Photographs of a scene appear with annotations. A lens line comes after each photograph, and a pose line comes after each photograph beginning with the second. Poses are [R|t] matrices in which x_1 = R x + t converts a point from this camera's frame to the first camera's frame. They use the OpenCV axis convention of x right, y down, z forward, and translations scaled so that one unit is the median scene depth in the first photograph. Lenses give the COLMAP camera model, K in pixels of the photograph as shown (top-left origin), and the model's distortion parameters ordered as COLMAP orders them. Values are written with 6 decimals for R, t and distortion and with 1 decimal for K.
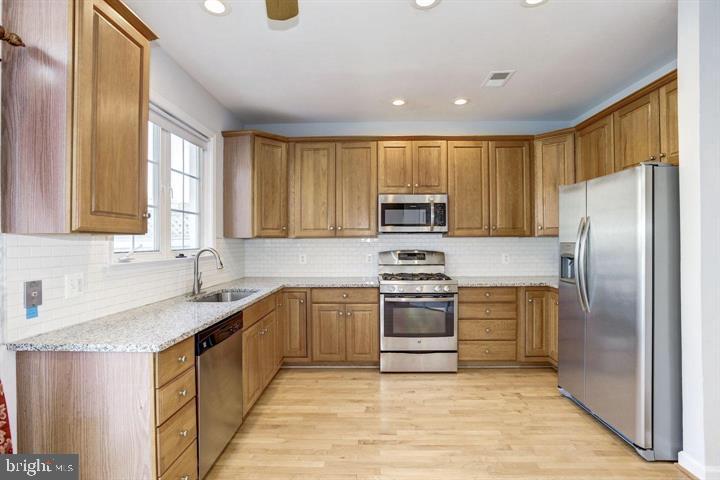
lens RADIAL K [[345.4, 0, 364.4], [0, 345.4, 237.8], [0, 0, 1]] dist [-0.035307, 0.013390]
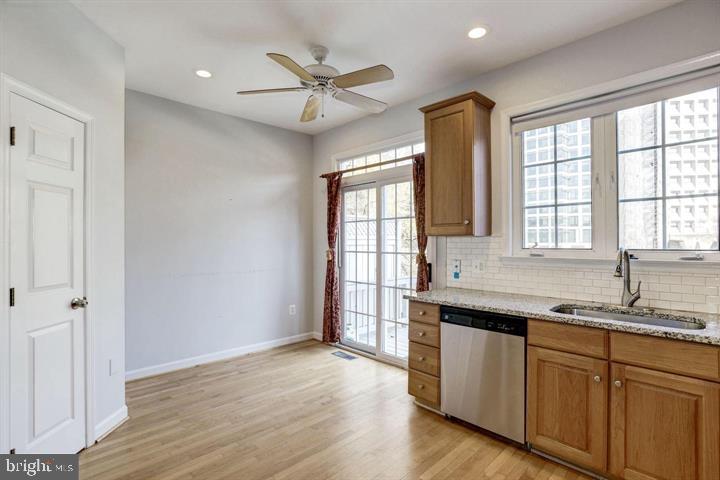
lens RADIAL K [[345.4, 0, 362.4], [0, 345.4, 239.8], [0, 0, 1]] dist [-0.035307, 0.013390]
pose [[-0.677737, 0.002413, -0.735300, 0.384800], [0.013628, 0.999864, -0.009280, 0.009267], [0.735178, -0.016310, -0.677678, 0.858547]]
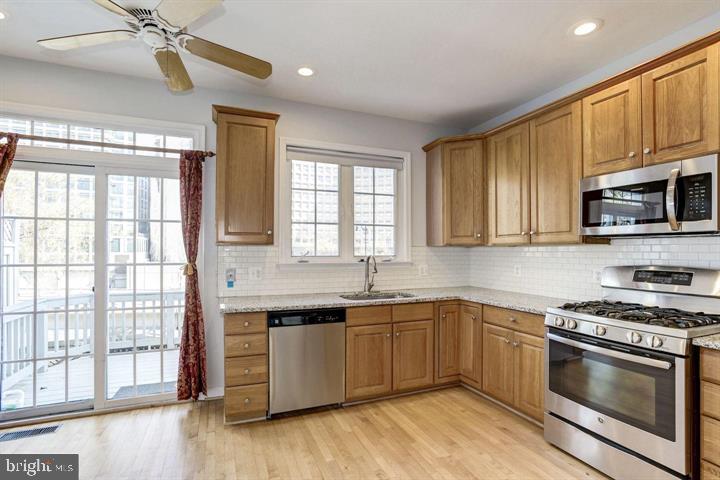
lens RADIAL K [[345.4, 0, 353.6], [0, 345.4, 247.2], [0, 0, 1]] dist [-0.035307, 0.013390]
pose [[0.408884, -0.003160, -0.912581, 0.498016], [0.005561, 0.999984, -0.000972, 0.003428], [0.912569, -0.004677, 0.408896, 0.362782]]
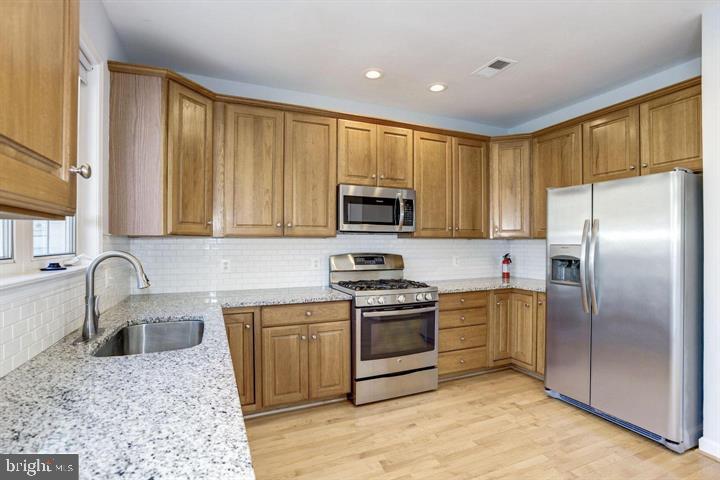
lens RADIAL K [[345.4, 0, 370.1], [0, 345.4, 243.1], [0, 0, 1]] dist [-0.035307, 0.013390]
pose [[0.902473, 0.006000, 0.430705, -0.261701], [-0.009434, 0.999938, 0.005837, 0.007102], [-0.430644, -0.009330, 0.902474, 0.259966]]
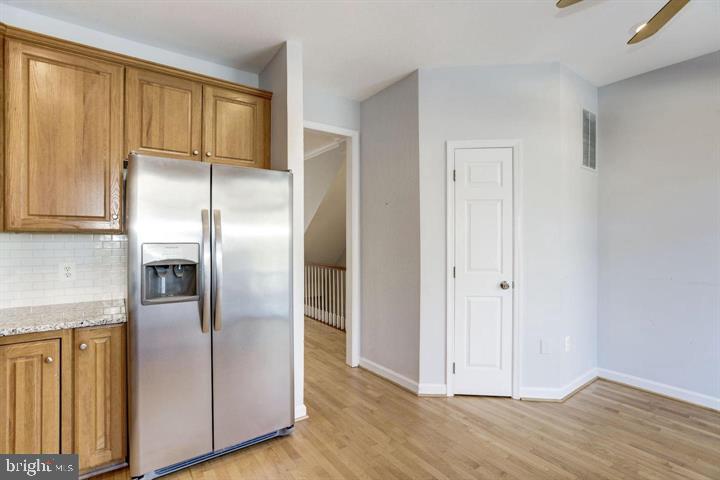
lens RADIAL K [[345.4, 0, 366.2], [0, 345.4, 238.9], [0, 0, 1]] dist [-0.035307, 0.013390]
pose [[-0.618067, 0.012514, 0.786026, -0.128032], [-0.000704, 0.999864, -0.016472, 0.013050], [-0.786125, -0.010734, -0.617974, 0.840496]]
